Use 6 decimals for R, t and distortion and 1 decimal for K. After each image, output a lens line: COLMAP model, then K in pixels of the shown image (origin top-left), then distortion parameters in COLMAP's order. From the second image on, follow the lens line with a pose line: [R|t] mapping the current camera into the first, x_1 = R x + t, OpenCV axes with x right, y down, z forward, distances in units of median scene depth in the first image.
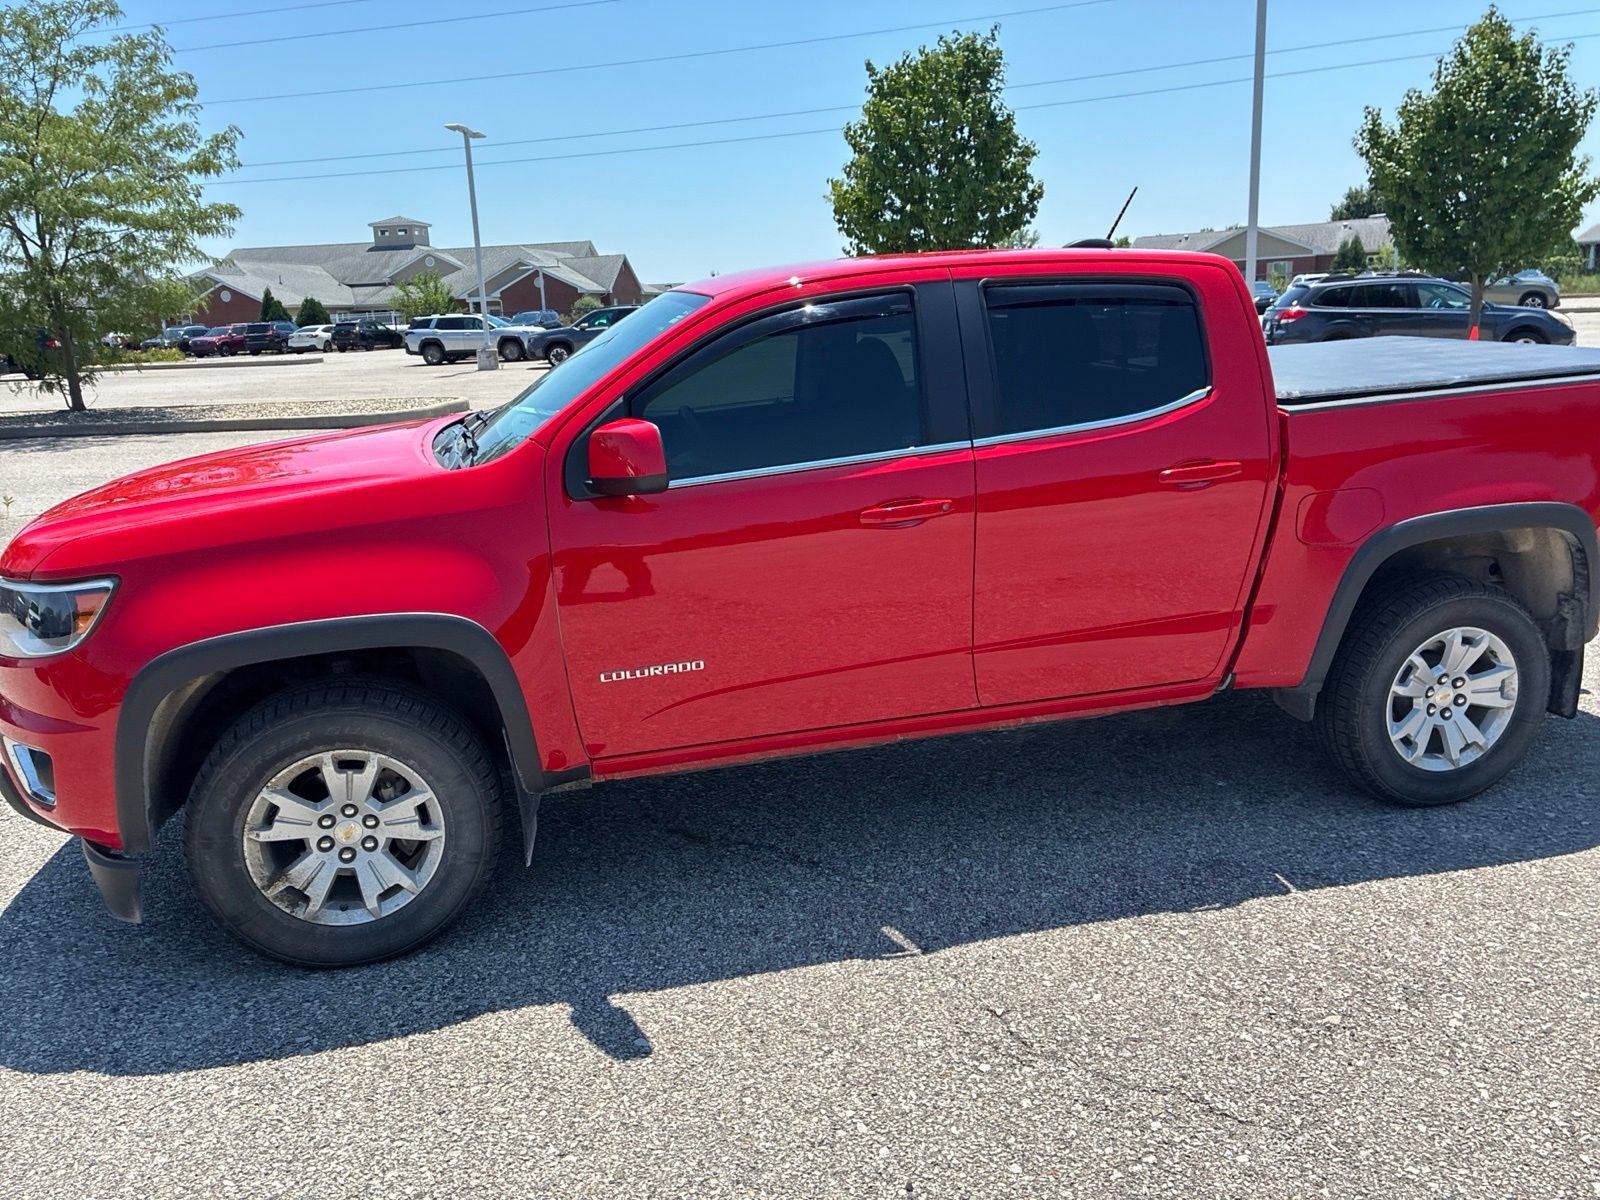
lens RADIAL K [[1216.3, 0, 815.3], [0, 1216.3, 586.7], [0, 0, 1]] dist [0.054420, -0.066546]
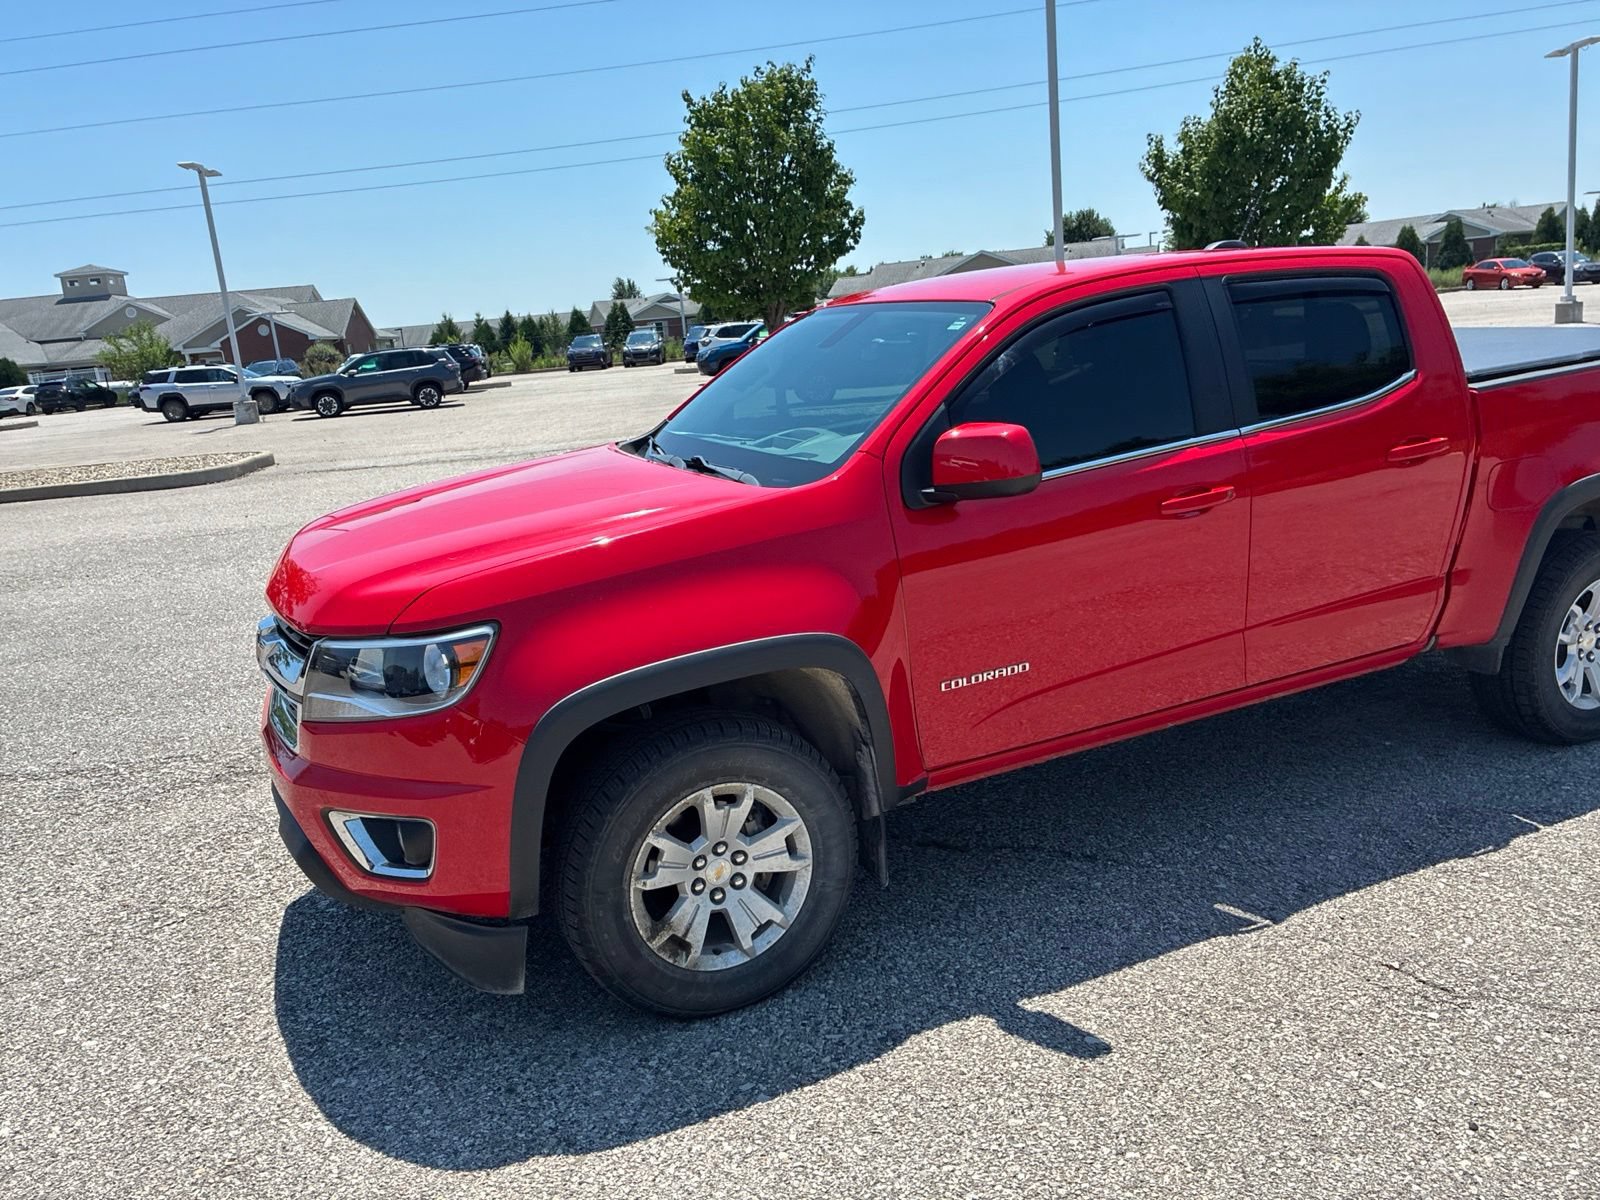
lens RADIAL K [[1216.3, 0, 794.4], [0, 1216.3, 605.4], [0, 0, 1]] dist [0.054420, -0.066546]
pose [[0.979900, -0.080640, 0.182465, -0.424503], [0.082807, 0.996556, -0.004278, 0.002172], [-0.181492, 0.019301, 0.983203, 0.043460]]
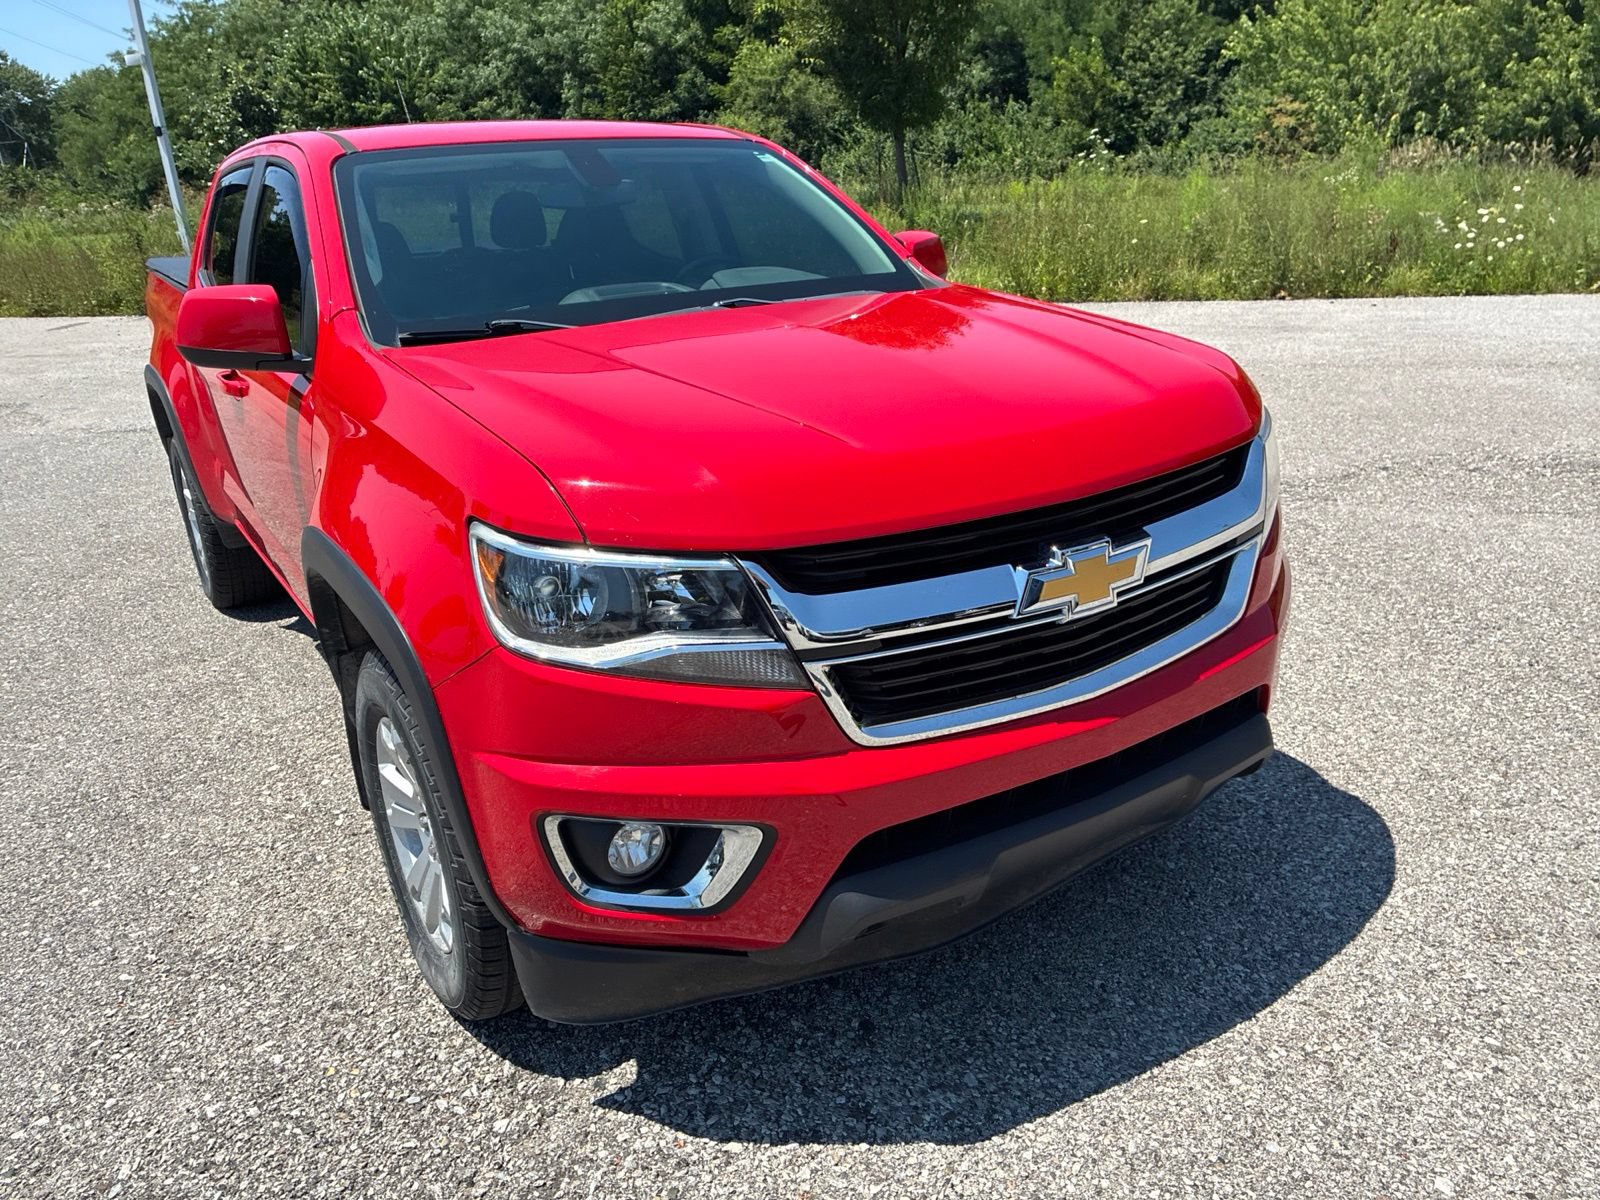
lens RADIAL K [[1216.3, 0, 813.0], [0, 1216.3, 597.5], [0, 0, 1]] dist [0.054420, -0.066546]
pose [[-0.324604, -0.253534, 0.911237, -1.109024], [0.295683, 0.887921, 0.352376, -0.226319], [-0.898445, 0.383820, -0.213257, 1.253850]]
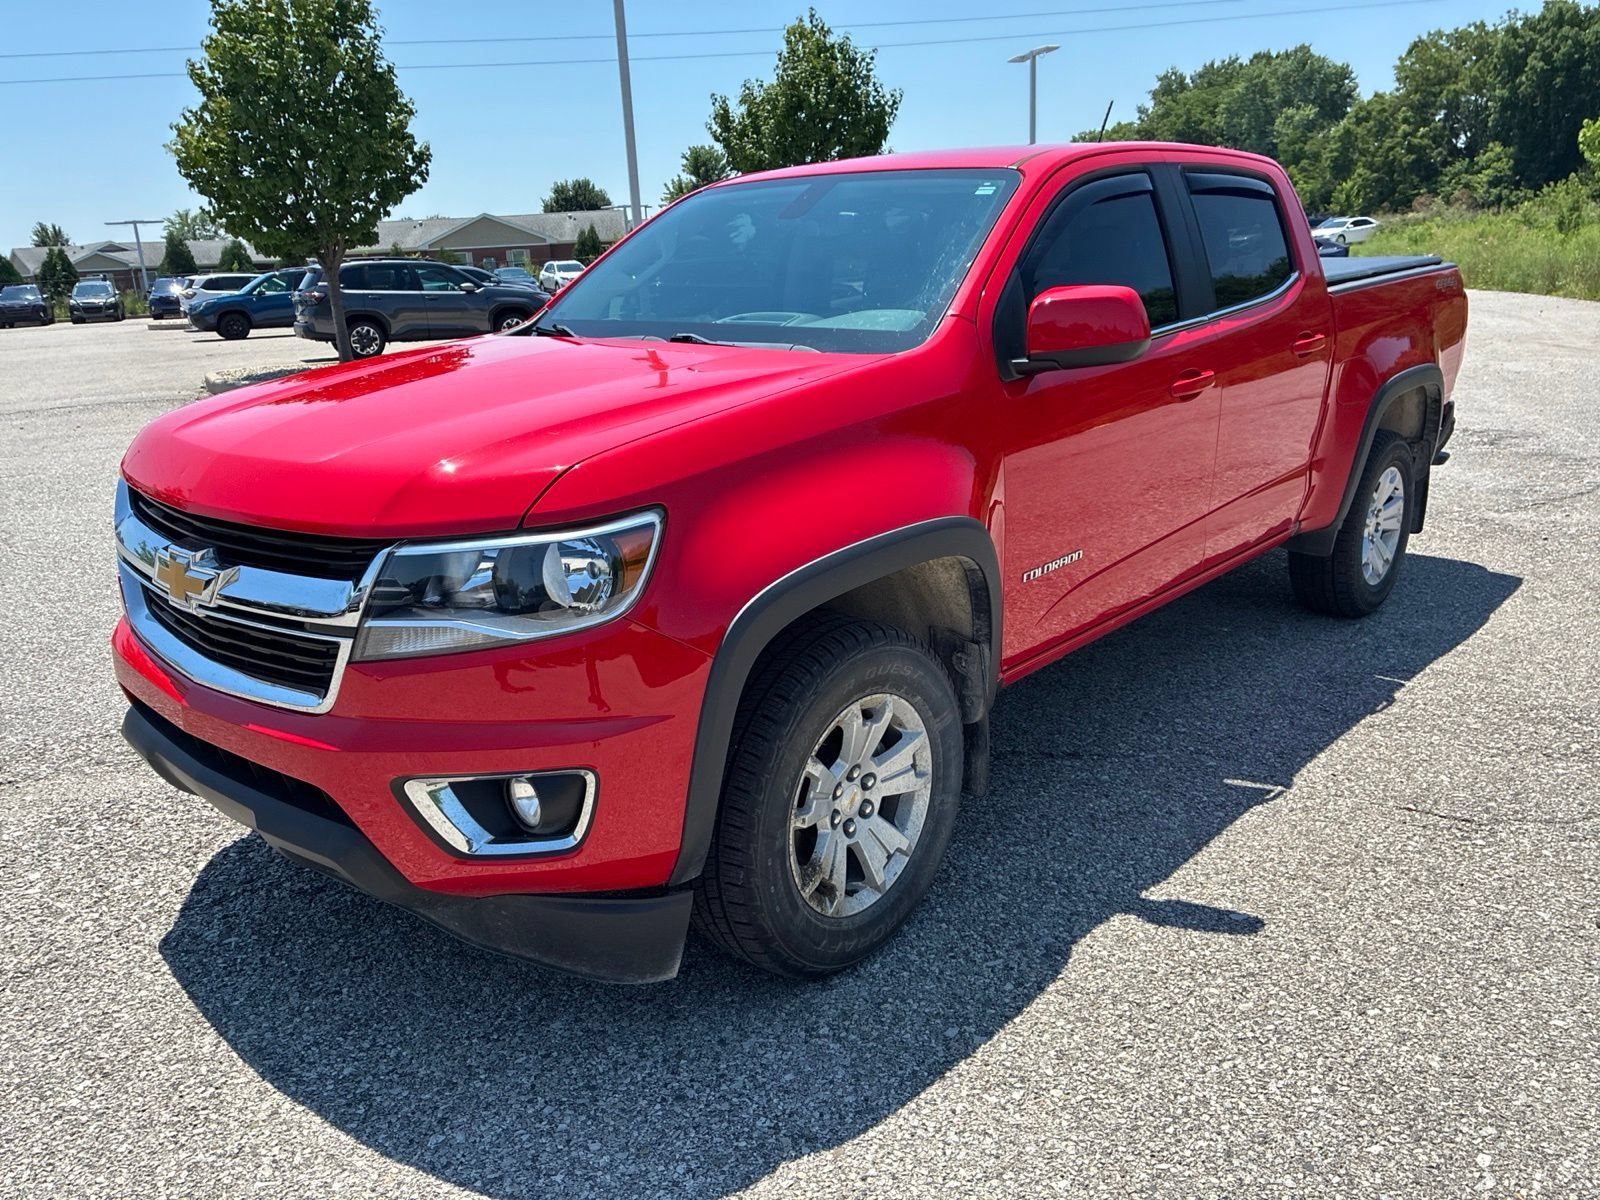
lens RADIAL K [[1216.3, 0, 798.6], [0, 1216.3, 612.0], [0, 0, 1]] dist [0.054420, -0.066546]
pose [[0.825528, -0.150264, 0.543990, -0.737949], [0.136376, 0.988451, 0.066080, 0.014885], [-0.547637, 0.019636, 0.836486, 0.293822]]
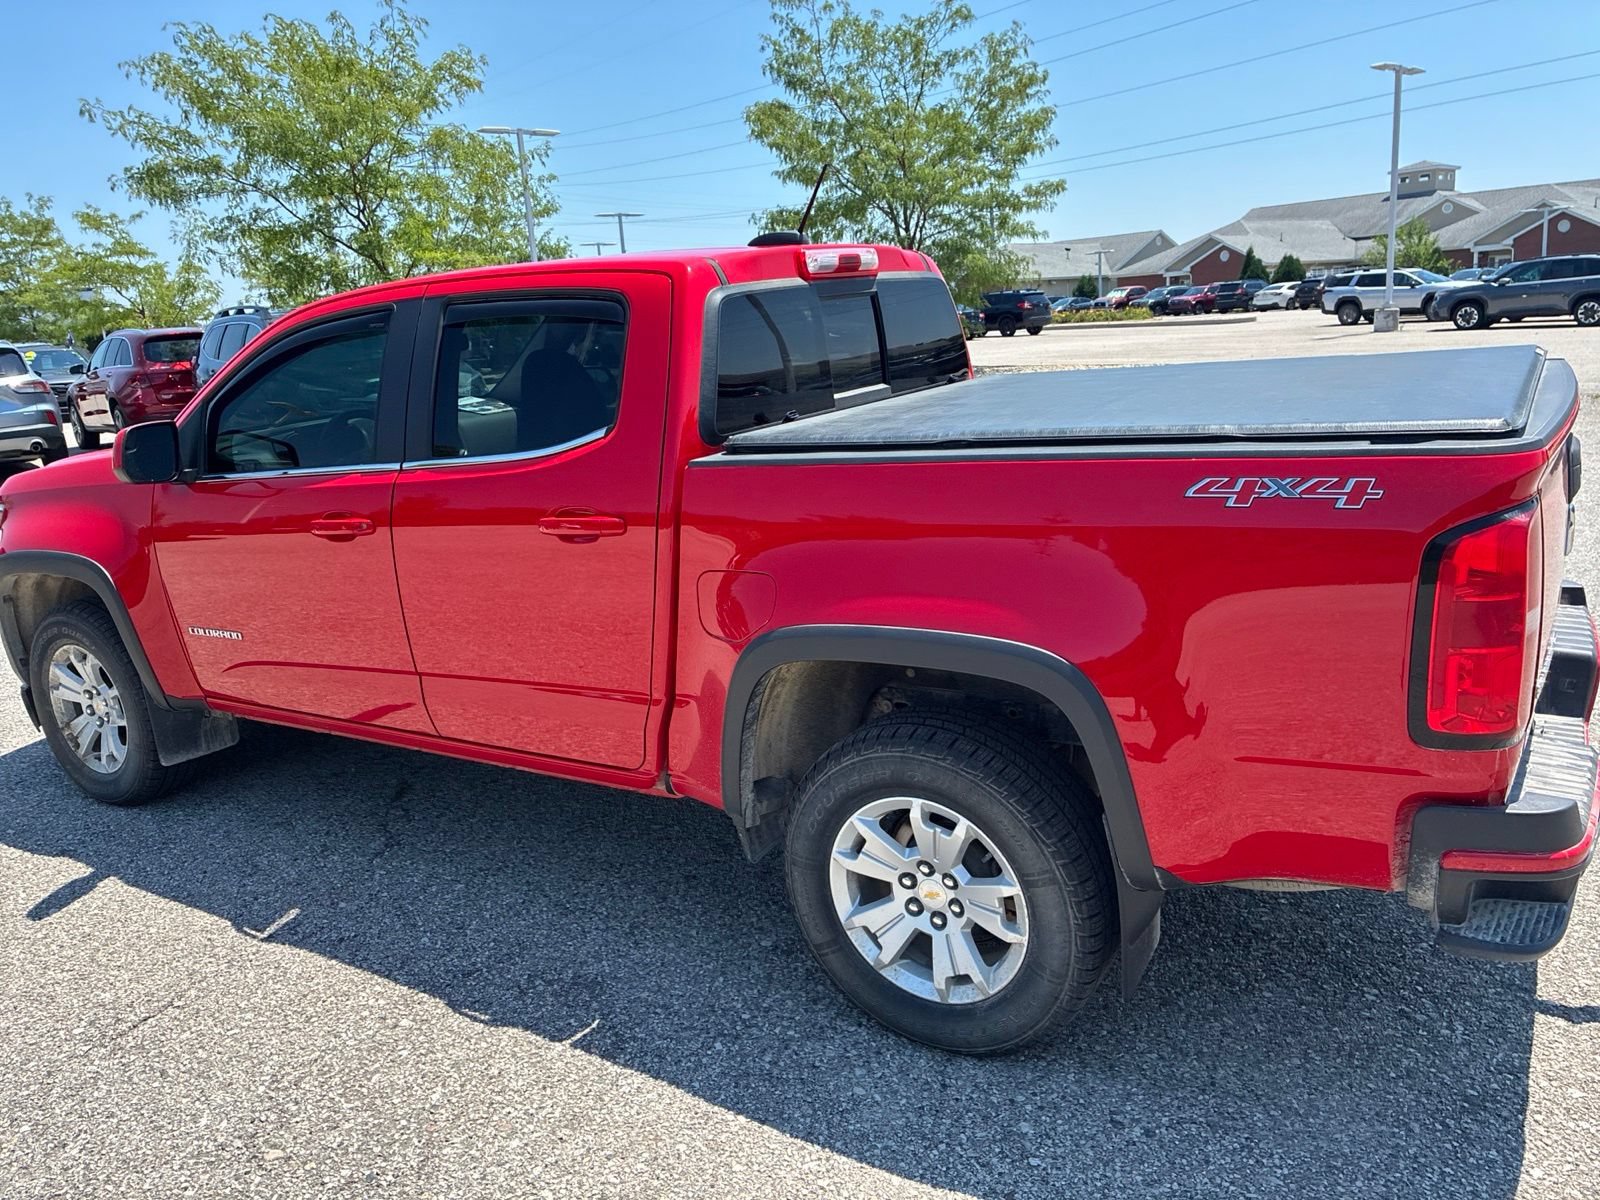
lens RADIAL K [[1216.3, 0, 810.4], [0, 1216.3, 584.4], [0, 0, 1]] dist [0.054420, -0.066546]
pose [[0.702389, 0.157061, -0.694249, 0.992873], [-0.133480, 0.987113, 0.088271, -0.145262], [0.699166, 0.030668, 0.714302, 0.498624]]
